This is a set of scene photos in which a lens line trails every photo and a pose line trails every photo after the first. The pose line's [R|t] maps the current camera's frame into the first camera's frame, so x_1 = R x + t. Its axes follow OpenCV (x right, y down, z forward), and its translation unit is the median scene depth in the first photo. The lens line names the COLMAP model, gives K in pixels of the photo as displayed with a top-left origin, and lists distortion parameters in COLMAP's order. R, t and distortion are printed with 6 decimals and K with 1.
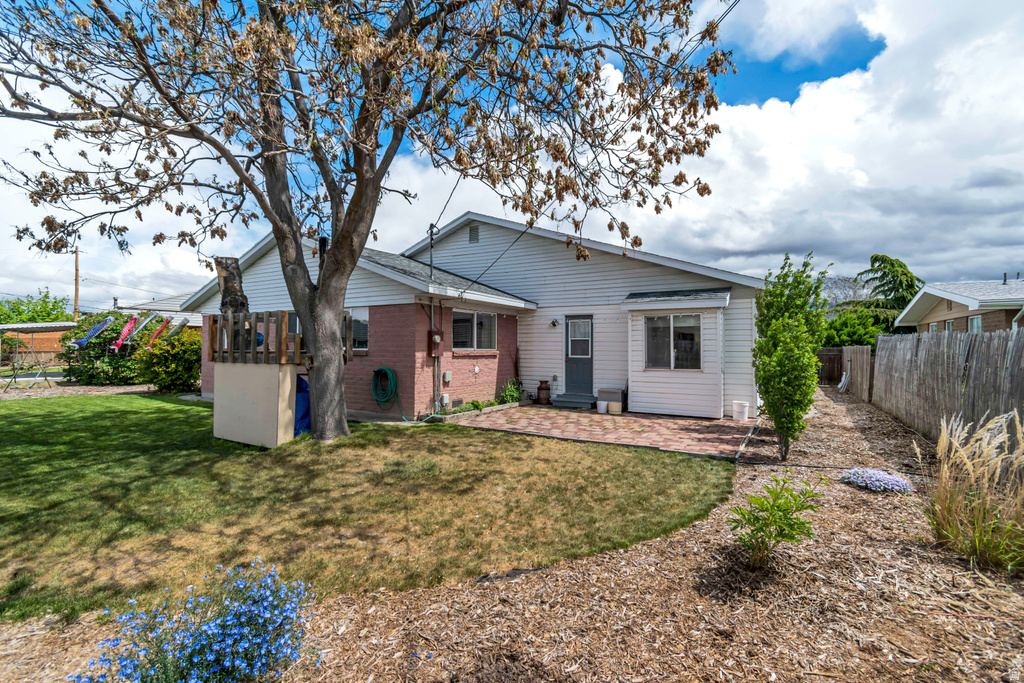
lens RADIAL K [[448.1, 0, 515.7], [0, 448.1, 342.0], [0, 0, 1]] dist [-0.000101, -0.000212]
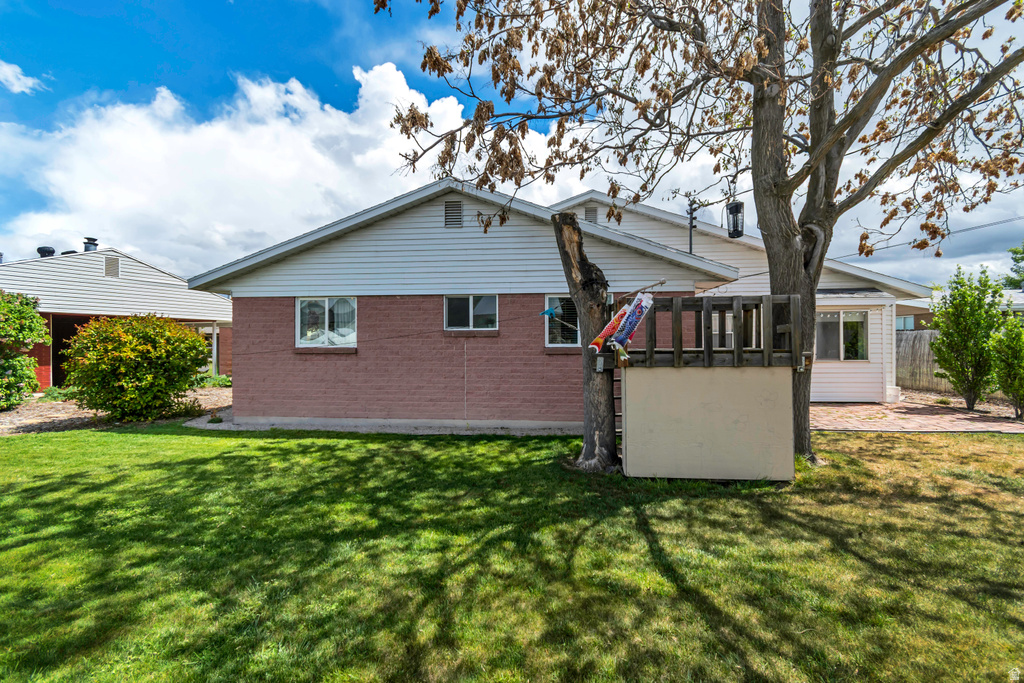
lens RADIAL K [[448.1, 0, 514.2], [0, 448.1, 341.5], [0, 0, 1]] dist [-0.000101, -0.000212]
pose [[0.903395, -0.008398, 0.428727, -0.849334], [0.003390, 0.999917, 0.012443, -0.002155], [-0.428795, -0.009788, 0.903349, 0.350214]]
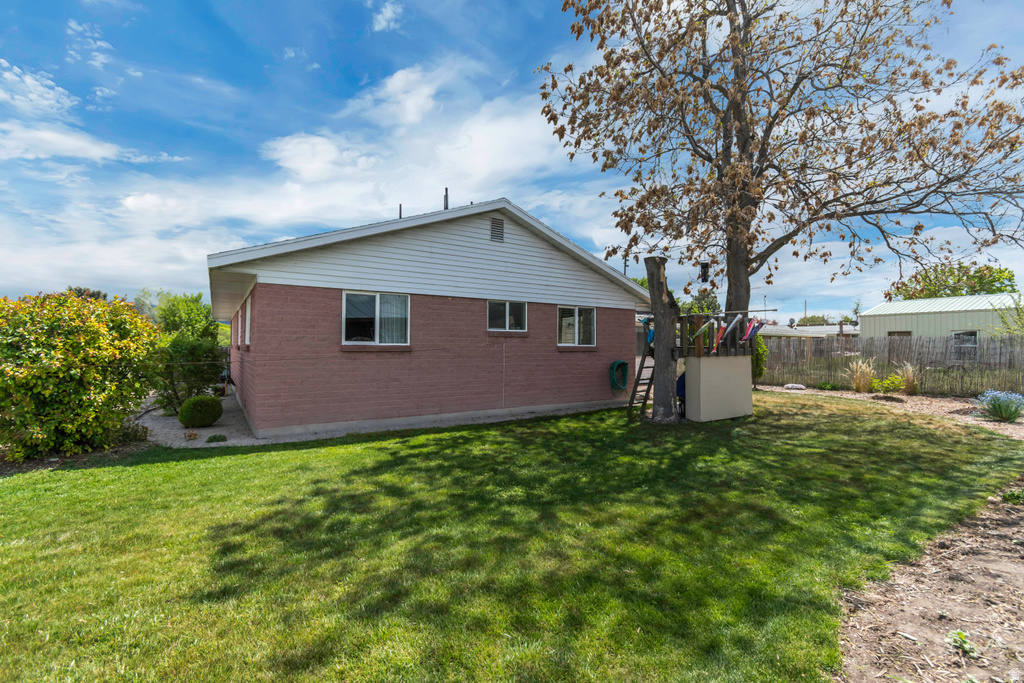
lens RADIAL K [[448.1, 0, 513.0], [0, 448.1, 340.4], [0, 0, 1]] dist [-0.000101, -0.000212]
pose [[0.435491, 0.008011, 0.900157, -1.446209], [-0.012599, 0.999917, -0.002803, 0.009335], [-0.900105, -0.010120, 0.435556, 0.708419]]
